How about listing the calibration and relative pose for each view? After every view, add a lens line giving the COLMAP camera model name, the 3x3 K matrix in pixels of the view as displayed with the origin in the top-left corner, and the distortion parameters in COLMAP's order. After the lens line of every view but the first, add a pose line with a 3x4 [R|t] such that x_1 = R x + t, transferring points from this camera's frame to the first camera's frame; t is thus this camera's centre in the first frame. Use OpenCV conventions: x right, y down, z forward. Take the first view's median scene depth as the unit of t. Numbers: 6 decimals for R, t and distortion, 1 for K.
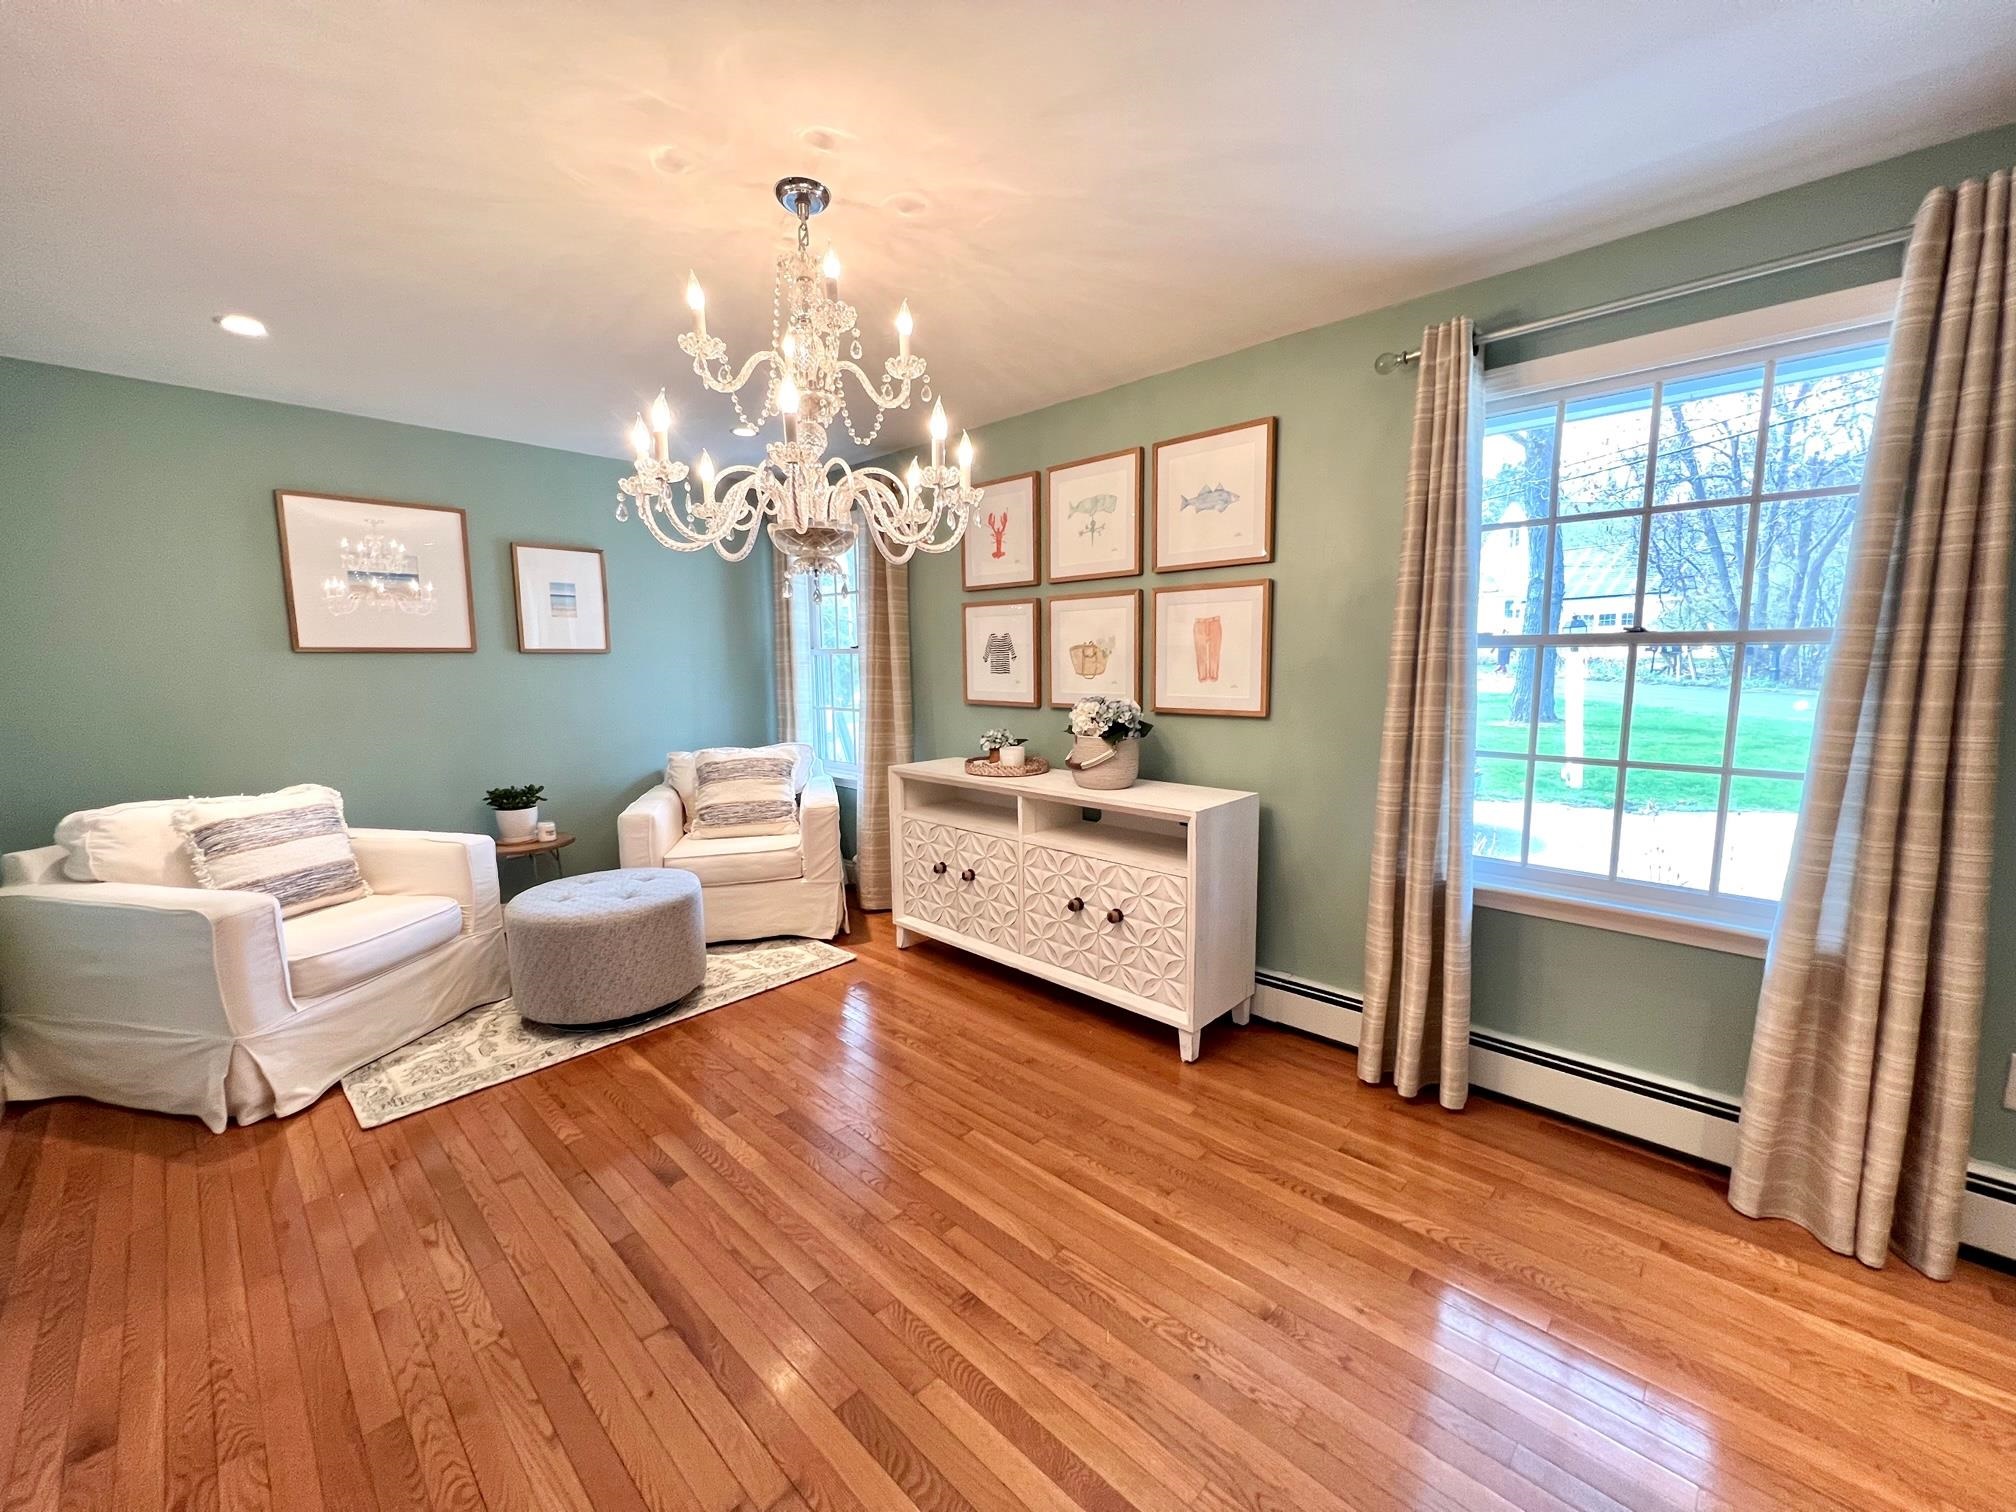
lens RADIAL K [[811.7, 0, 1003.4], [0, 811.7, 752.1], [0, 0, 1]] dist [0.017811, -0.000055]
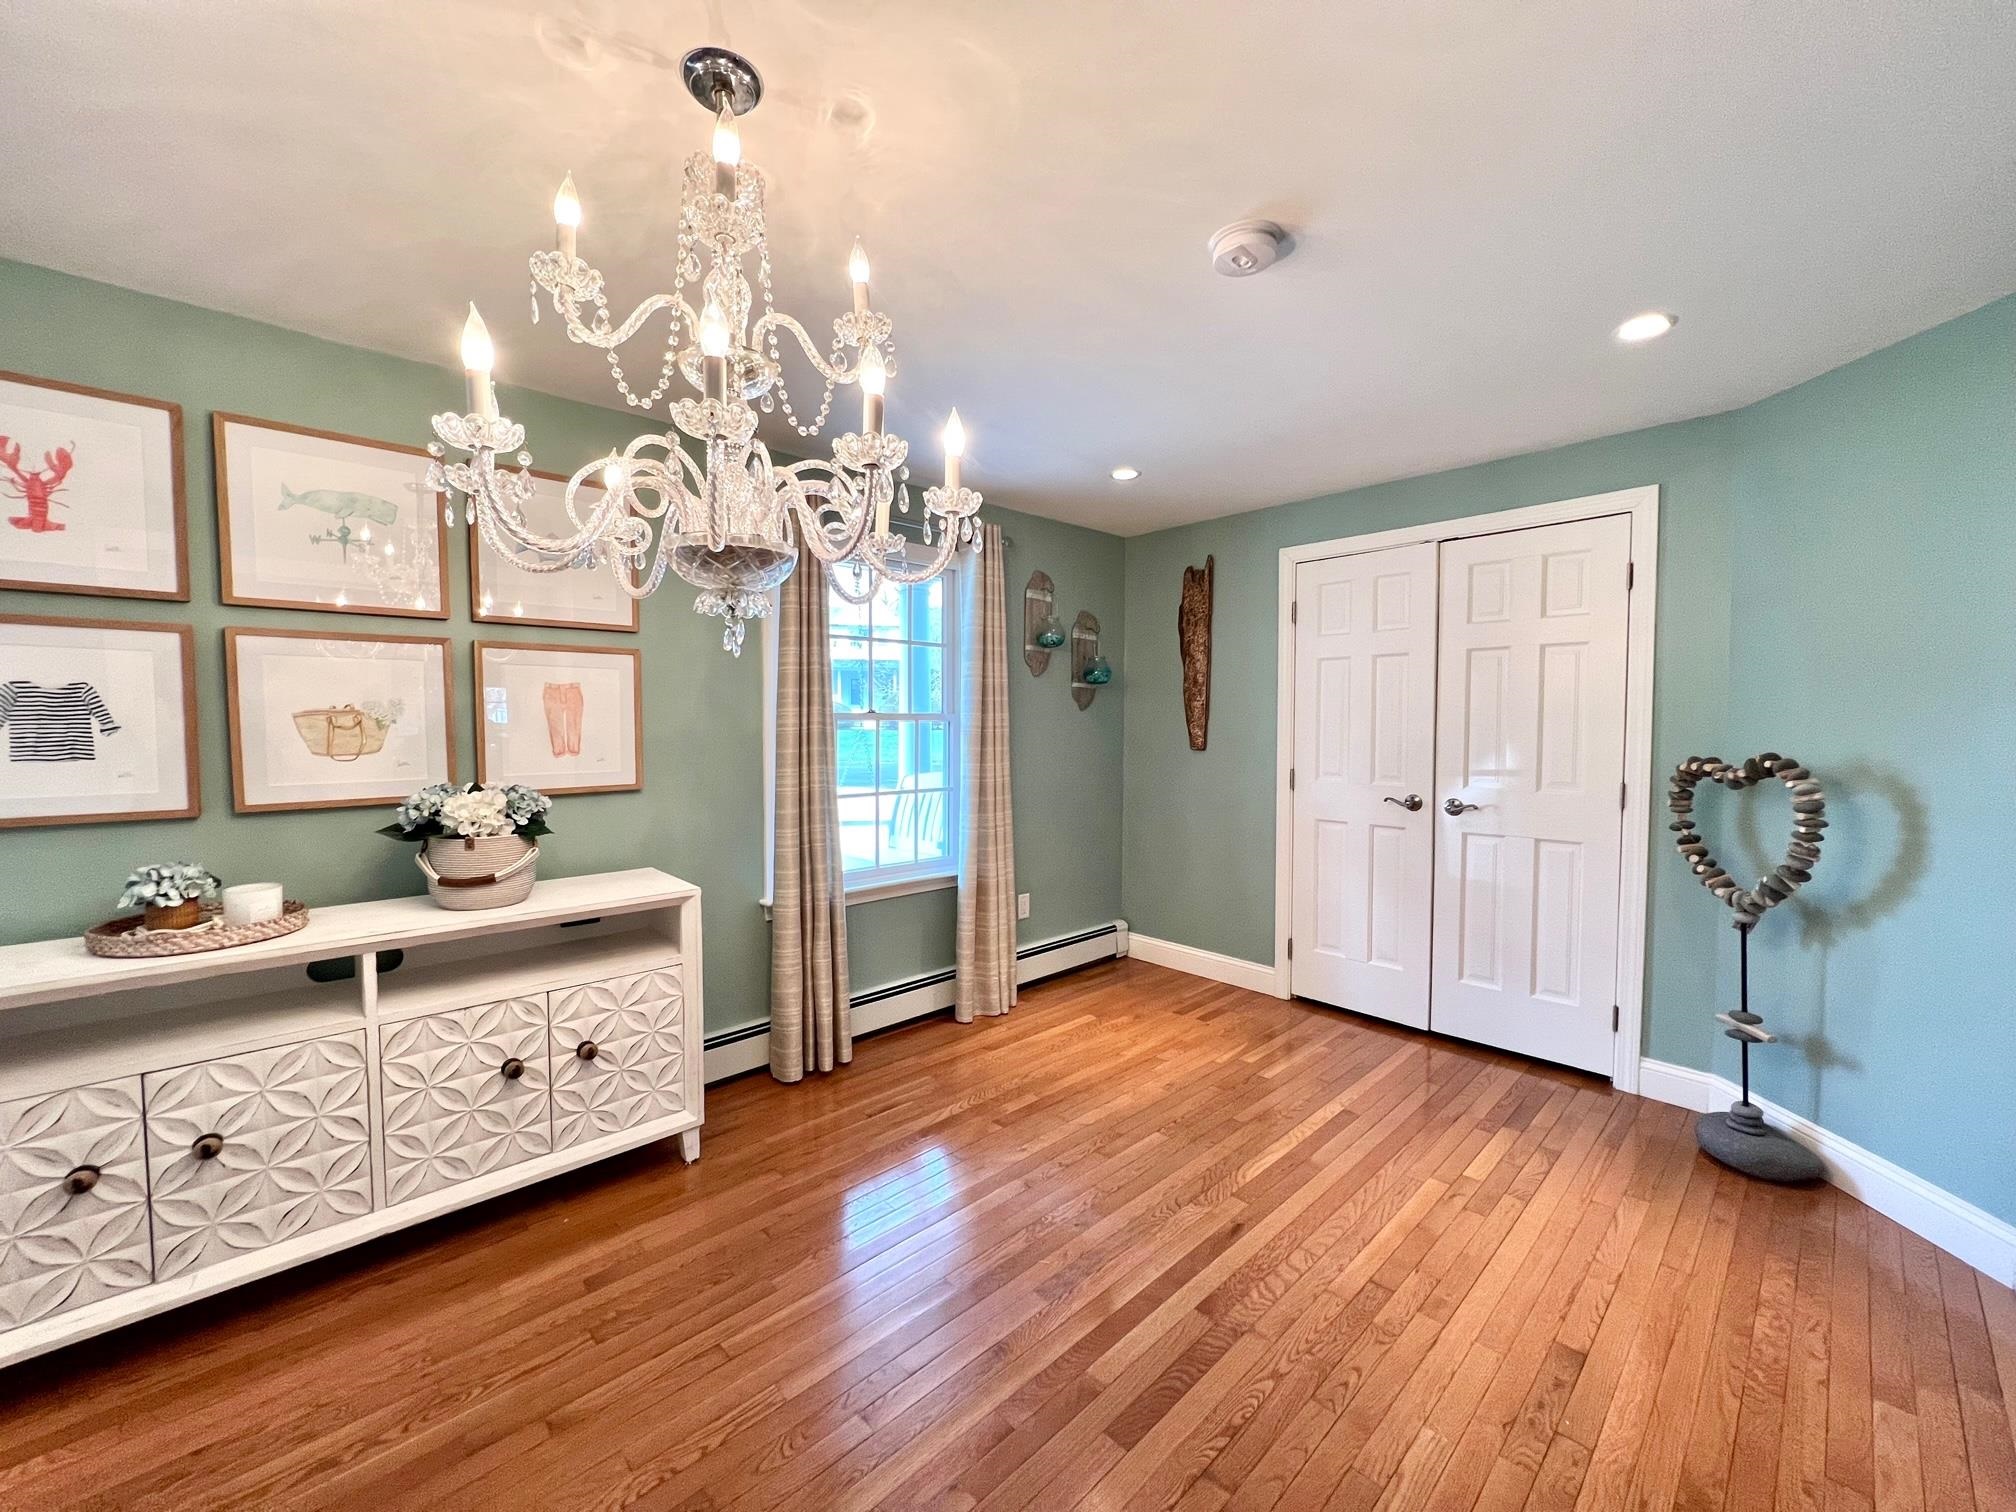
lens RADIAL K [[798.3, 0, 1006.7], [0, 798.3, 760.6], [0, 0, 1]] dist [0.000092, 0.000135]
pose [[0.043081, -0.035989, 0.998423, -0.630313], [0.122709, 0.991975, 0.030462, -0.054614], [-0.991507, 0.121203, 0.047151, 0.534533]]
